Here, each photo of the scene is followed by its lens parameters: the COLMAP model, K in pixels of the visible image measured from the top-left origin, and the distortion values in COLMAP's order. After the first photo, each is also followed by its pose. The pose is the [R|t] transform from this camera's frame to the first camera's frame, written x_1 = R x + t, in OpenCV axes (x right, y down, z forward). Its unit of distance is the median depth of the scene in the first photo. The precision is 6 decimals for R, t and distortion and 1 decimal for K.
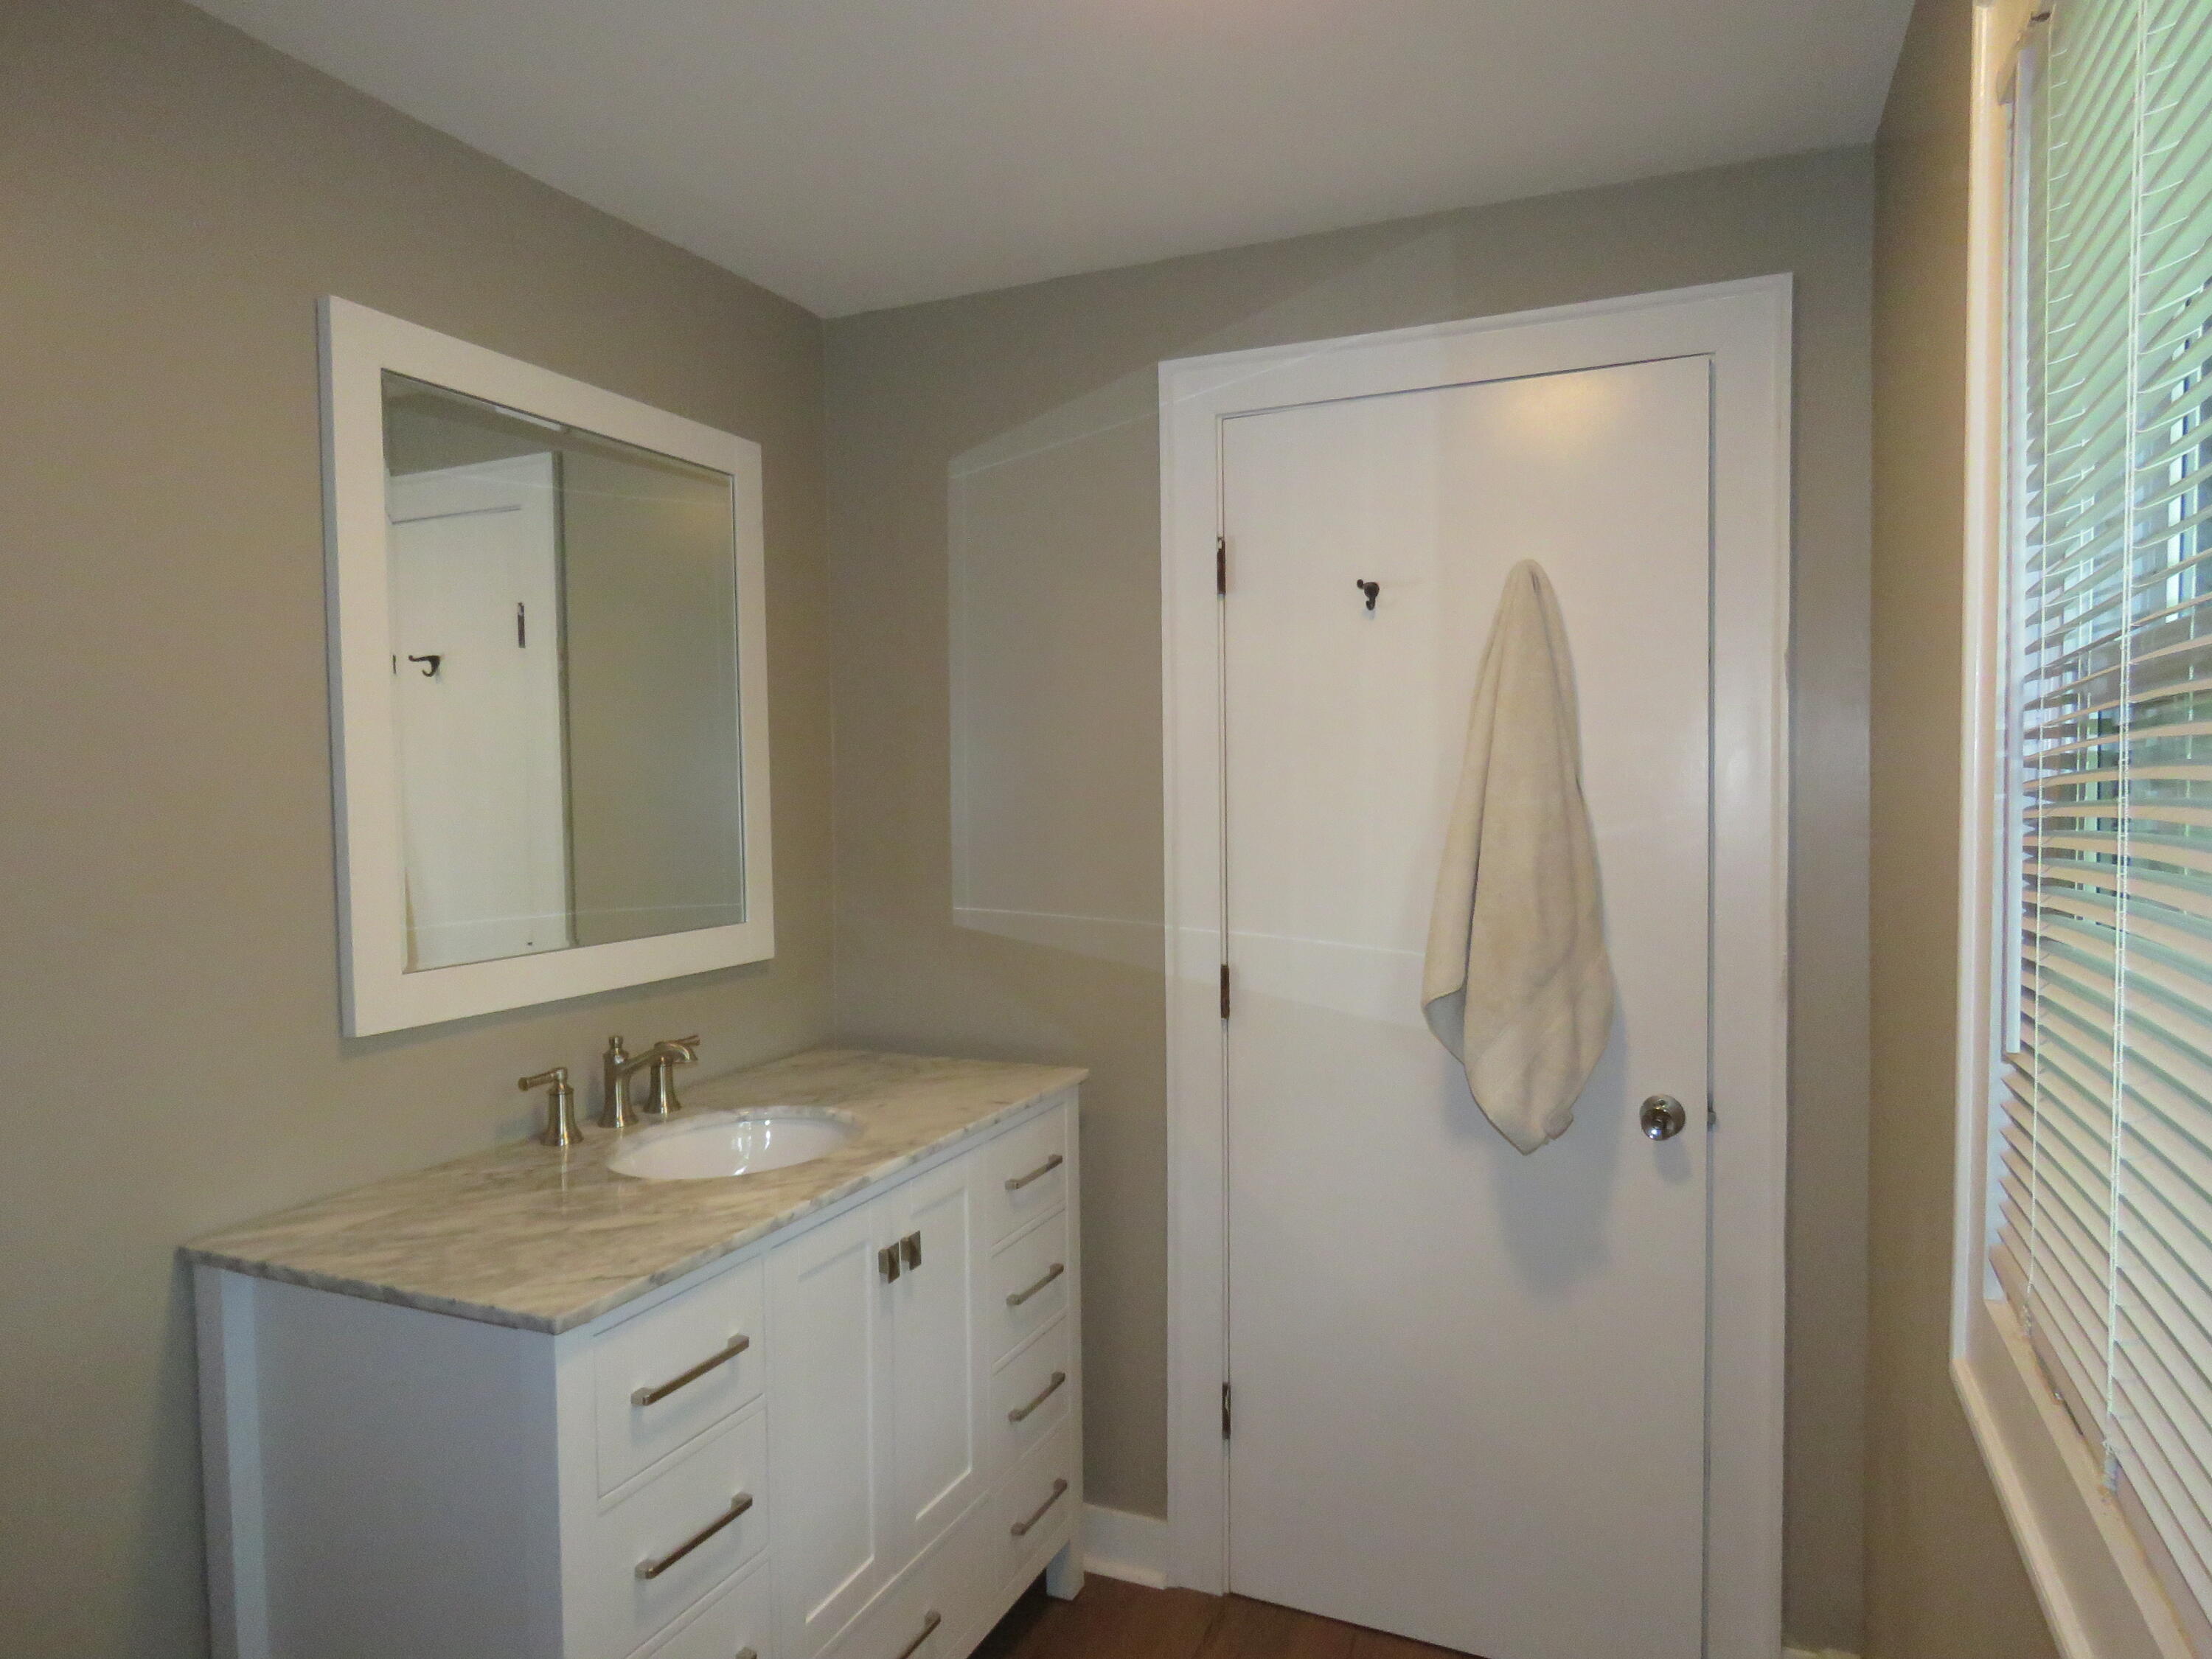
lens RADIAL K [[1415.3, 0, 1104.5], [0, 1415.3, 835.5], [0, 0, 1]] dist [-0.019133, 0.002797]
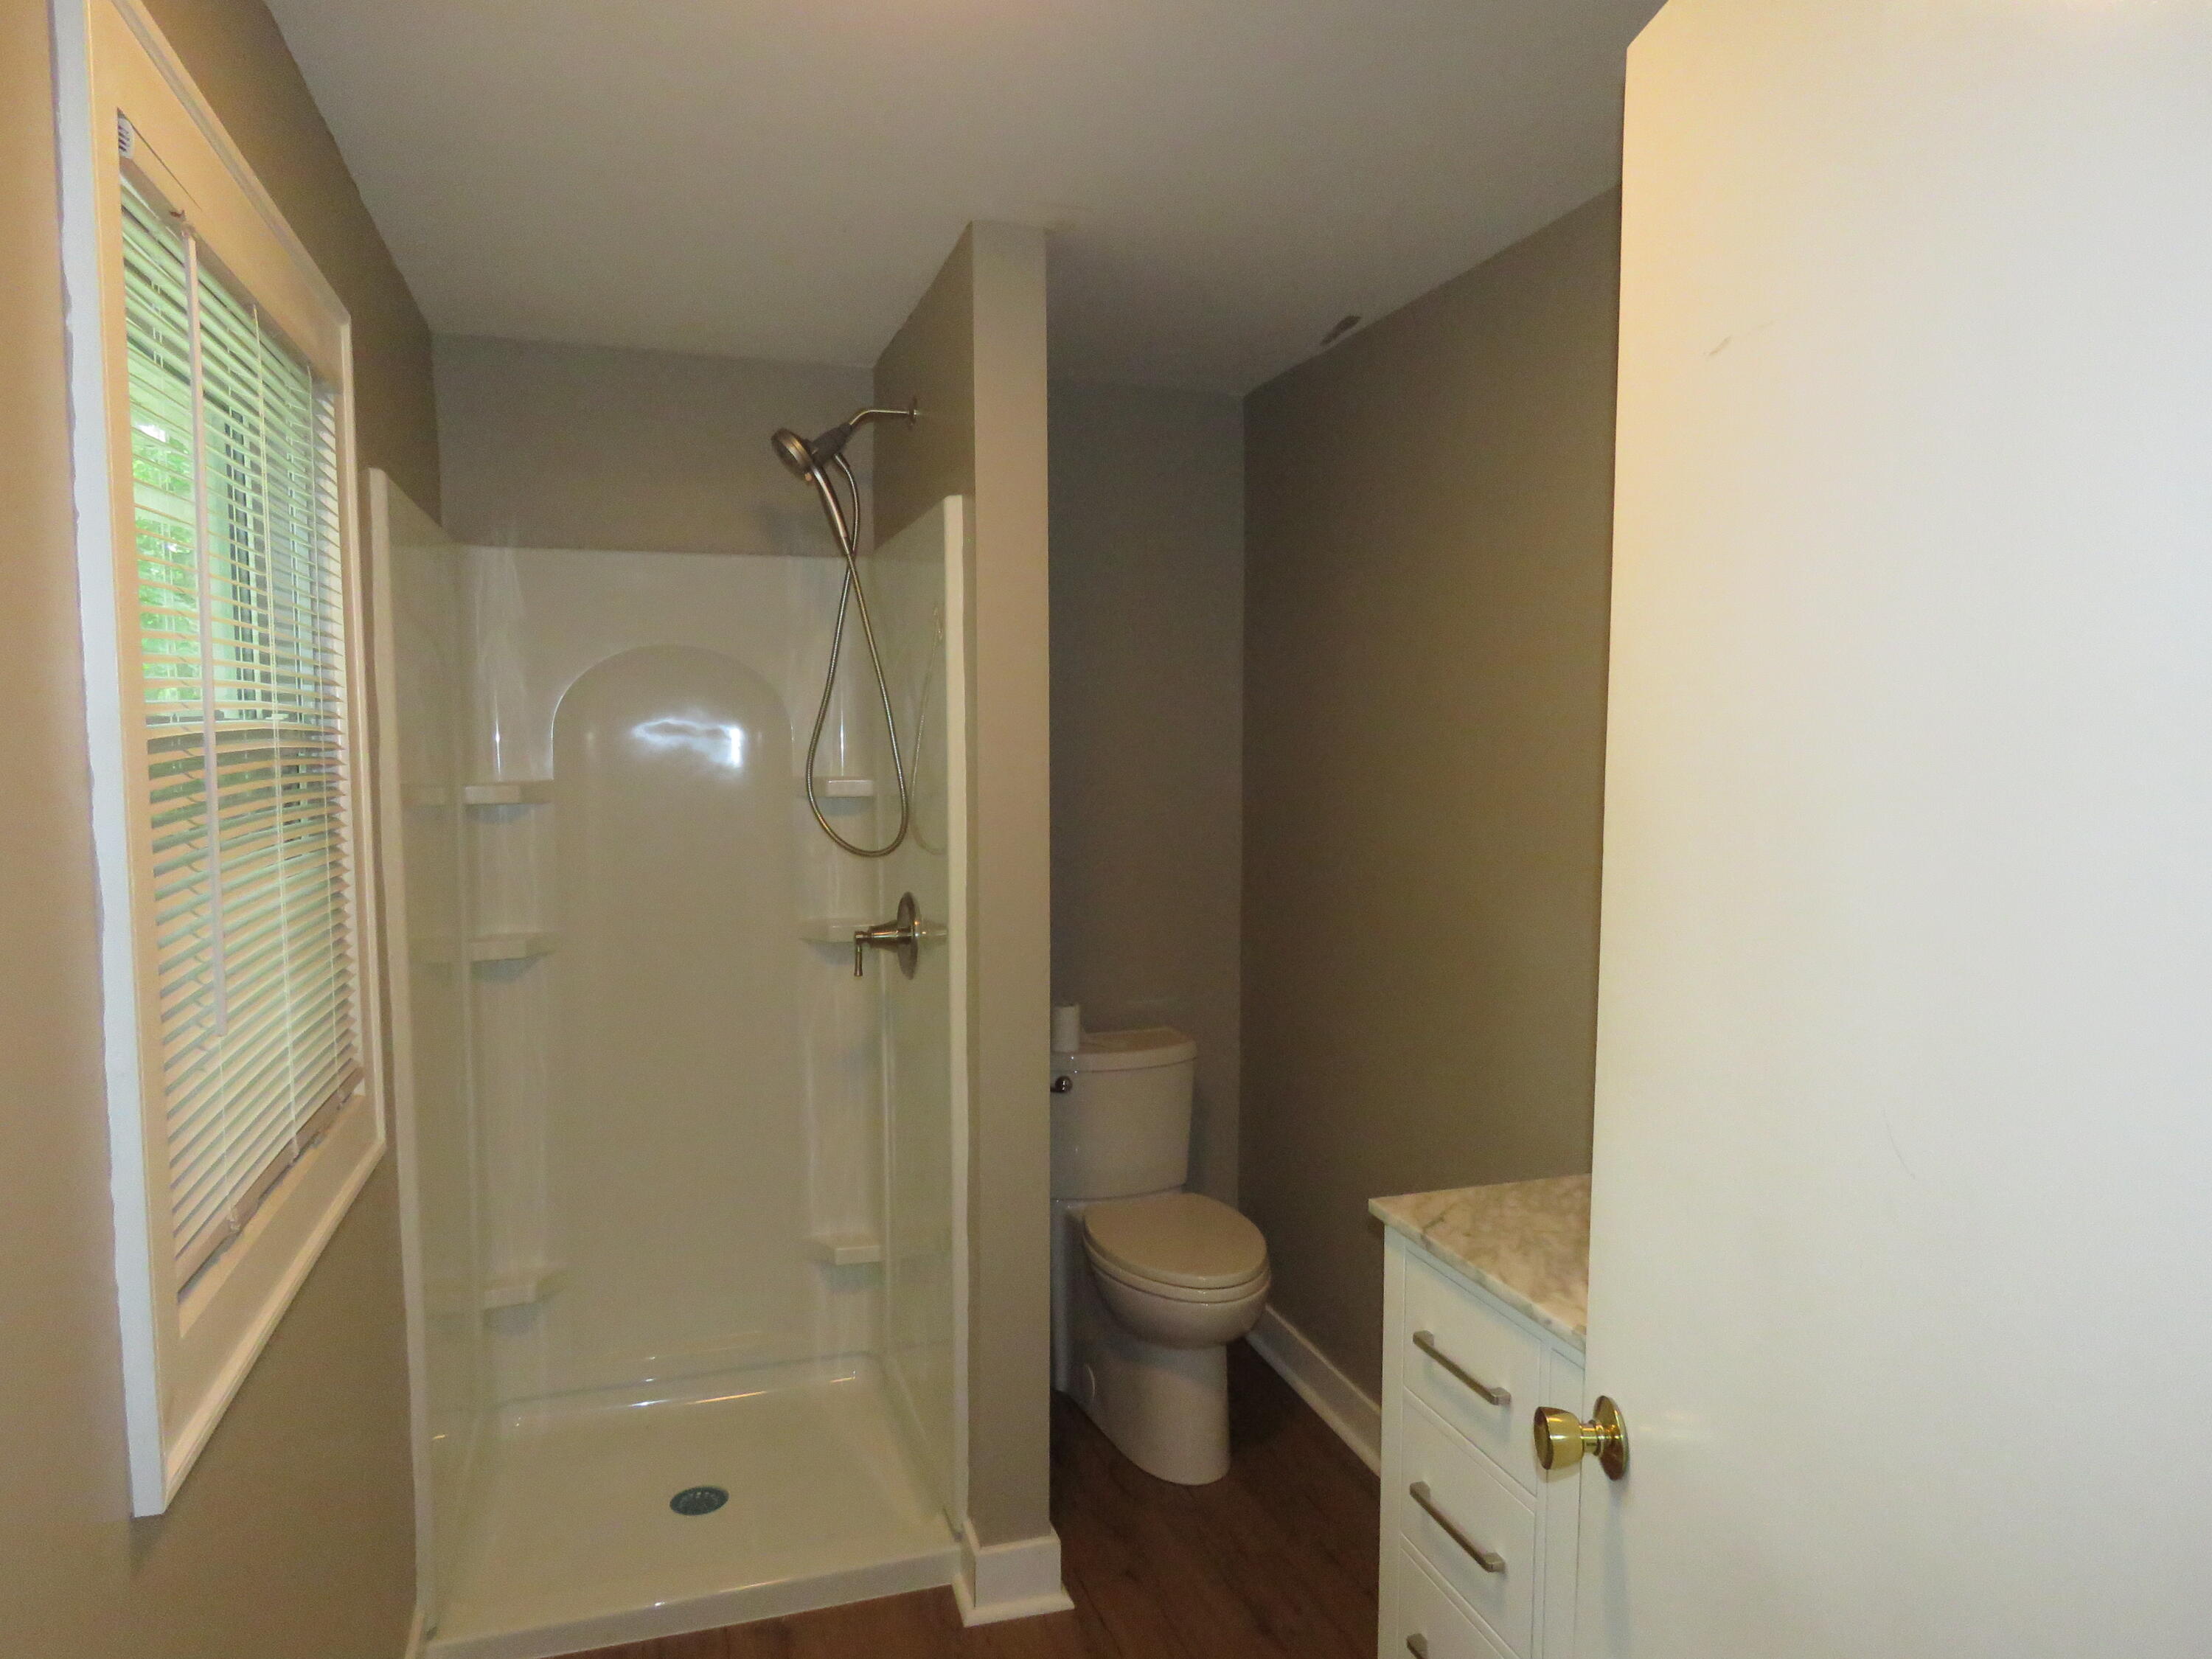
lens RADIAL K [[1415.3, 0, 1104.7], [0, 1415.3, 832.7], [0, 0, 1]] dist [-0.019133, 0.002797]
pose [[-0.740467, 0.048601, -0.670333, 0.574871], [-0.024294, 0.994795, 0.098961, -0.102696], [0.671653, 0.089562, -0.735432, 1.571925]]
